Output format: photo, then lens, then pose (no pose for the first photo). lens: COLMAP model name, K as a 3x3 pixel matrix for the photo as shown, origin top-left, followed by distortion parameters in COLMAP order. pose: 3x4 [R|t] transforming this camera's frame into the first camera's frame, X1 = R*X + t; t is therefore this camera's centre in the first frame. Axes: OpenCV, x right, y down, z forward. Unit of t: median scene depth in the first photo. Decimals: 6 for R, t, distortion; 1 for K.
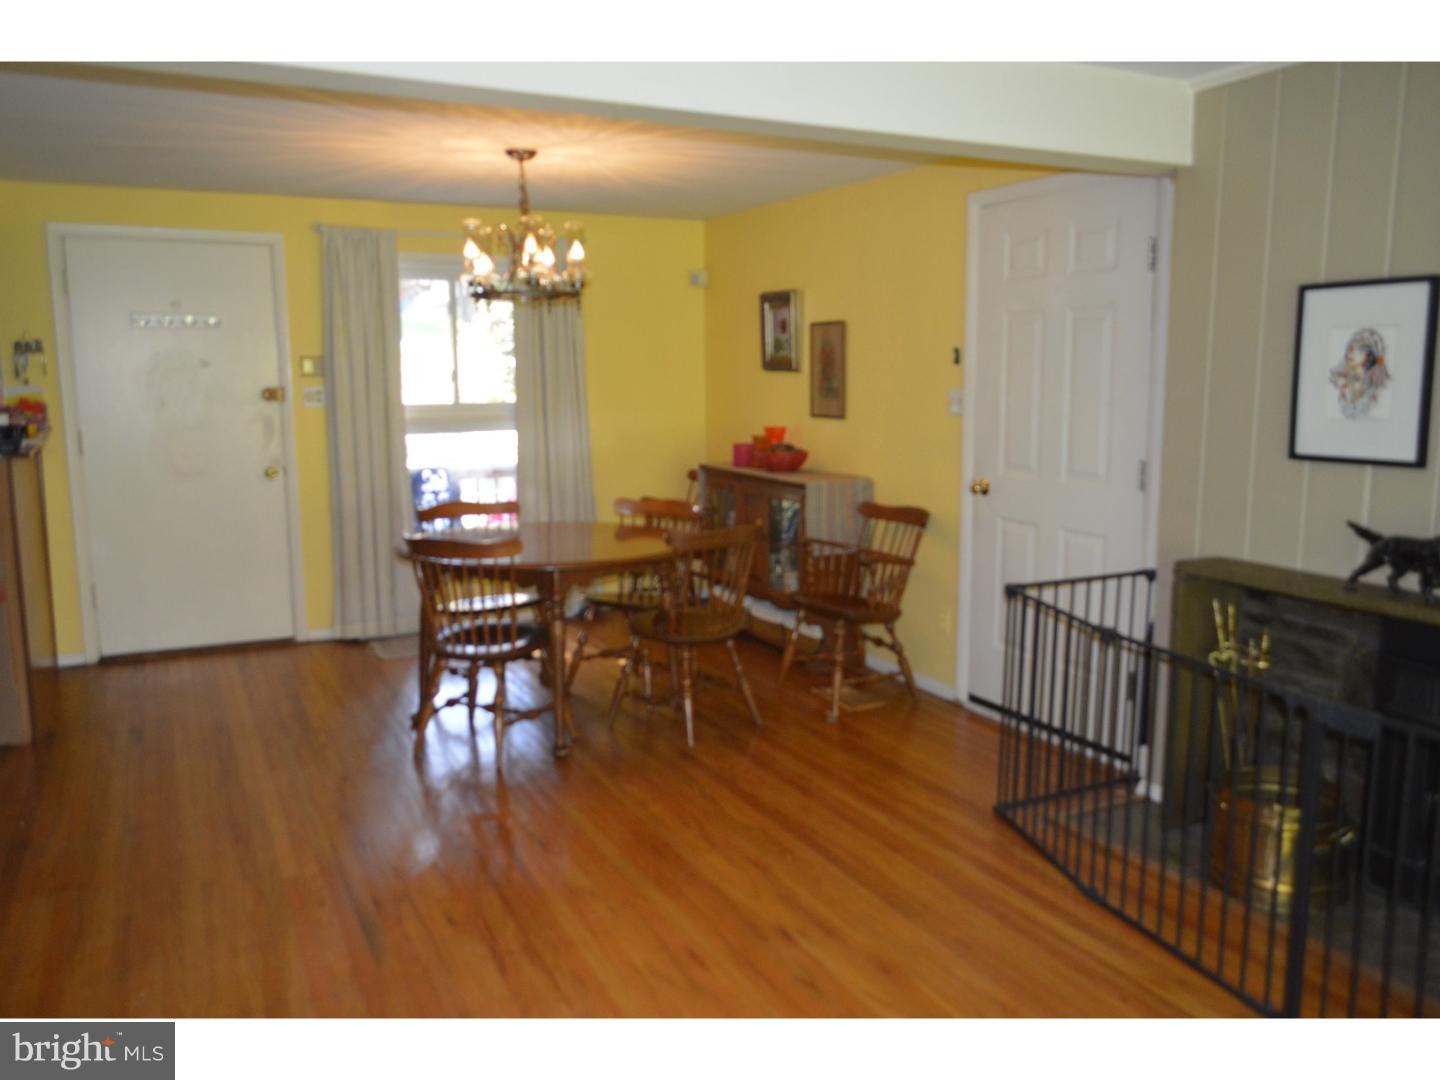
lens RADIAL K [[1159.5, 0, 720.0], [0, 1159.5, 540.0], [0, 0, 1]] dist [0.000385, 0.000067]
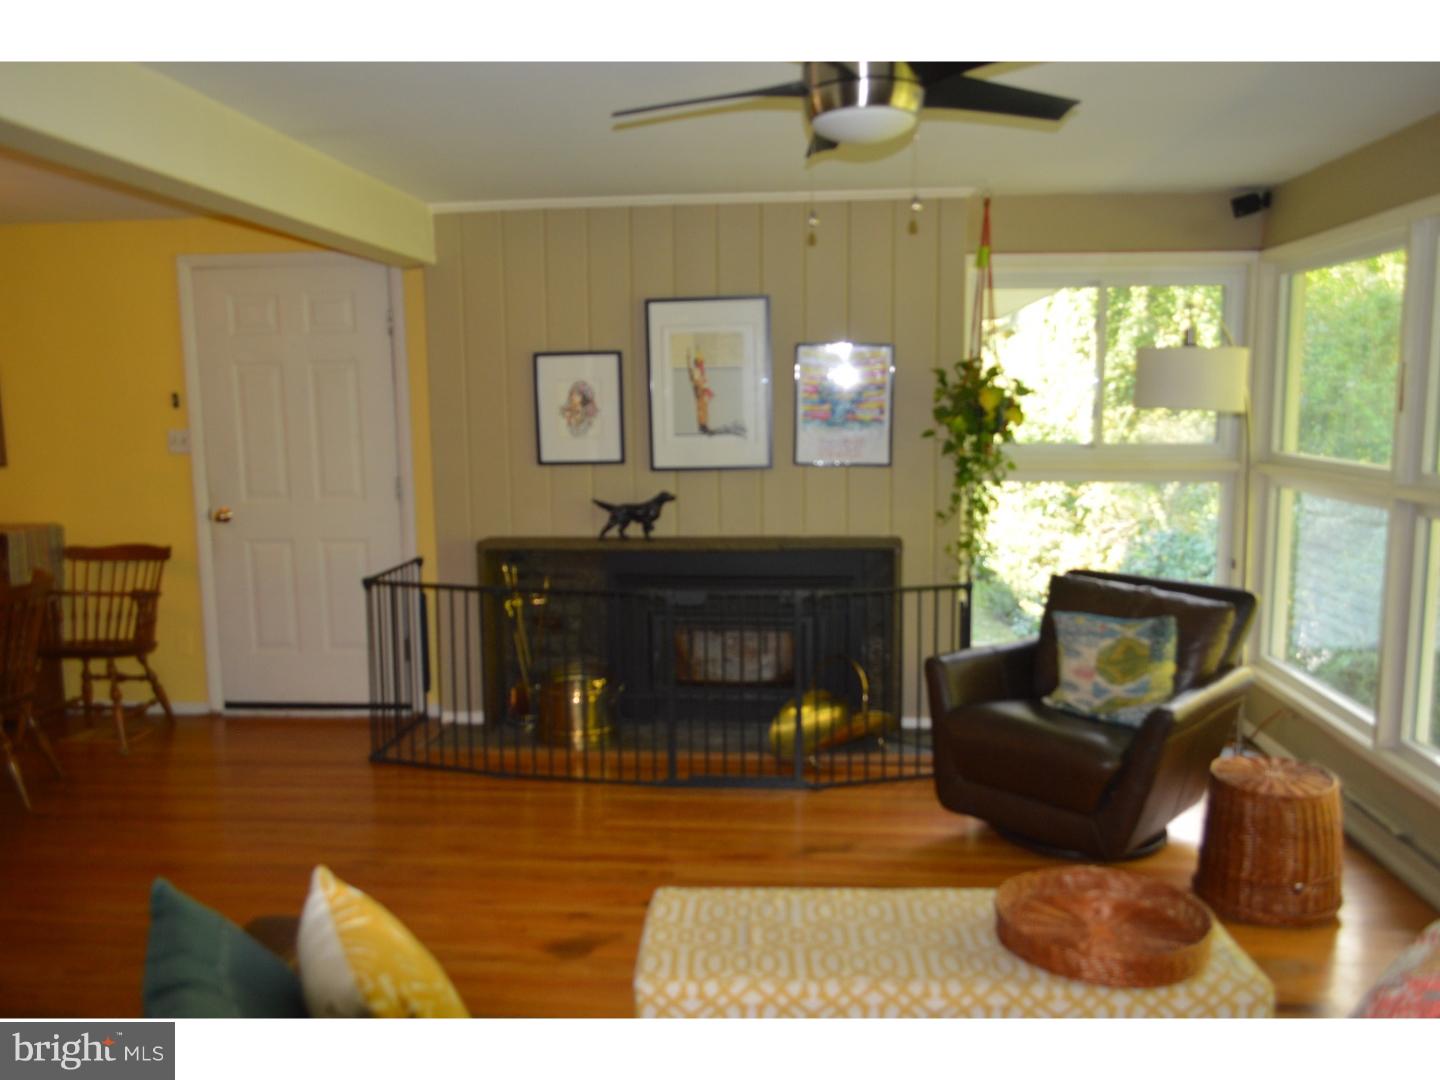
lens RADIAL K [[1159.5, 0, 720.0], [0, 1159.5, 540.0], [0, 0, 1]] dist [0.000385, 0.000067]
pose [[0.530316, -0.105134, 0.841256, -0.613100], [0.137804, 0.989775, 0.036826, 0.003711], [-0.836526, 0.096399, 0.539381, -0.013588]]
